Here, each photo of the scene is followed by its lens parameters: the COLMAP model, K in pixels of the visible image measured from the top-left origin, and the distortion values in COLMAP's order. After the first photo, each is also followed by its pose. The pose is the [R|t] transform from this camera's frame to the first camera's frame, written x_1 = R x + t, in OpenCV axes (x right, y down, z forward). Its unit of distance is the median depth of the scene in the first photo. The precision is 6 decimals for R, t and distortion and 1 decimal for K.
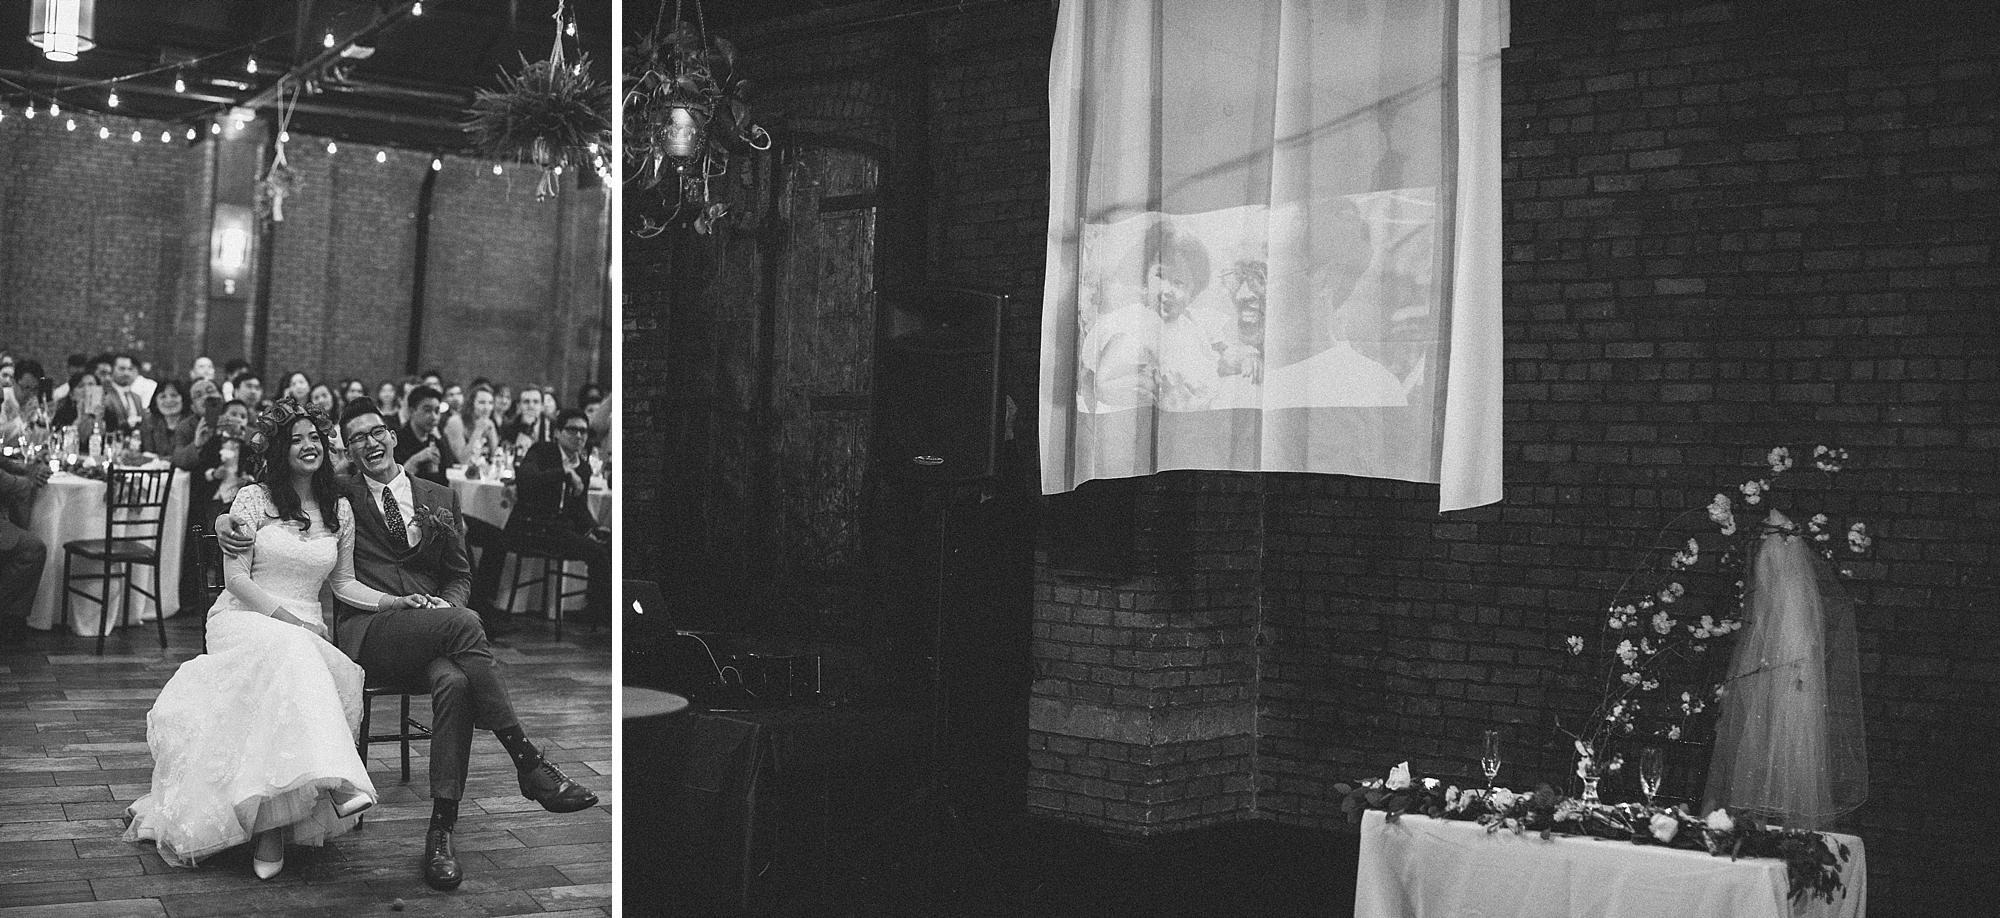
lens RADIAL K [[2833.7, 0, 1000.0], [0, 2833.7, 459.0], [0, 0, 1]] dist [-0.348286, -0.012784]
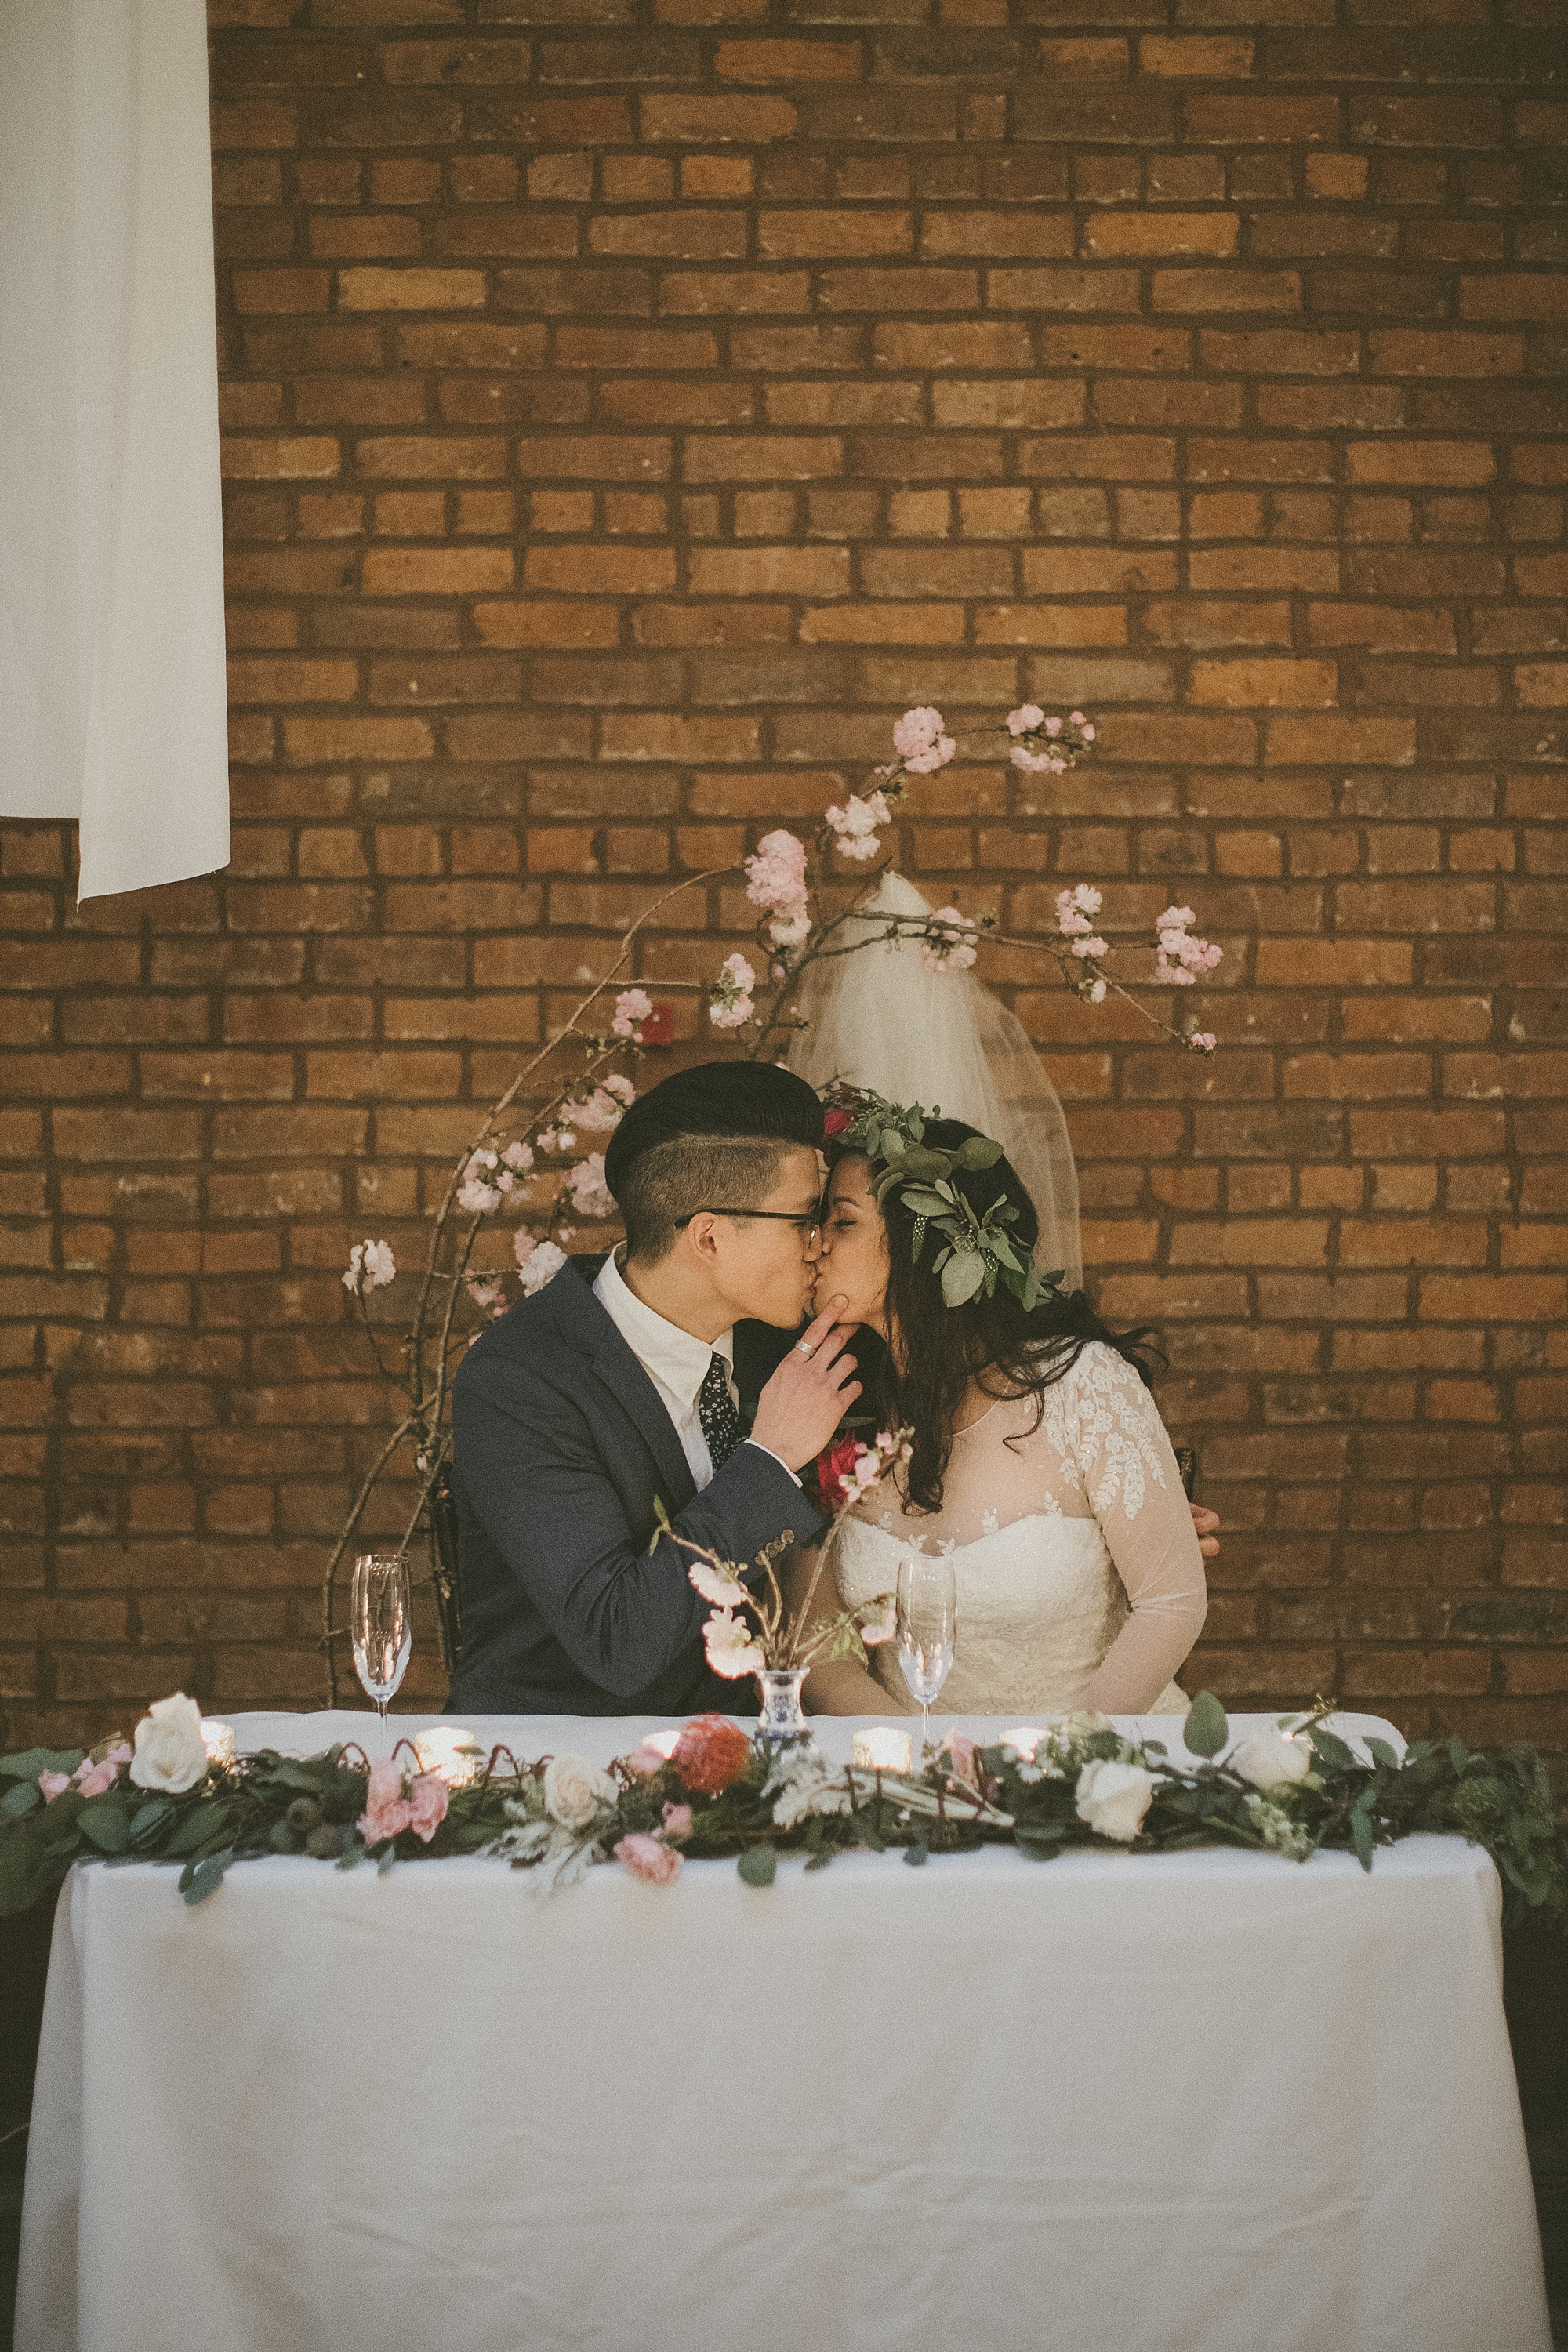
lens RADIAL K [[4012.6, 0, 784.0], [0, 4012.6, 1176.0], [0, 0, 1]] dist [-0.151561, 0.016459]
pose [[0.679368, -0.091065, 0.728125, -0.135595], [0.016549, 0.993919, 0.108867, -0.000303], [-0.733611, -0.061911, 0.676743, 0.634073]]
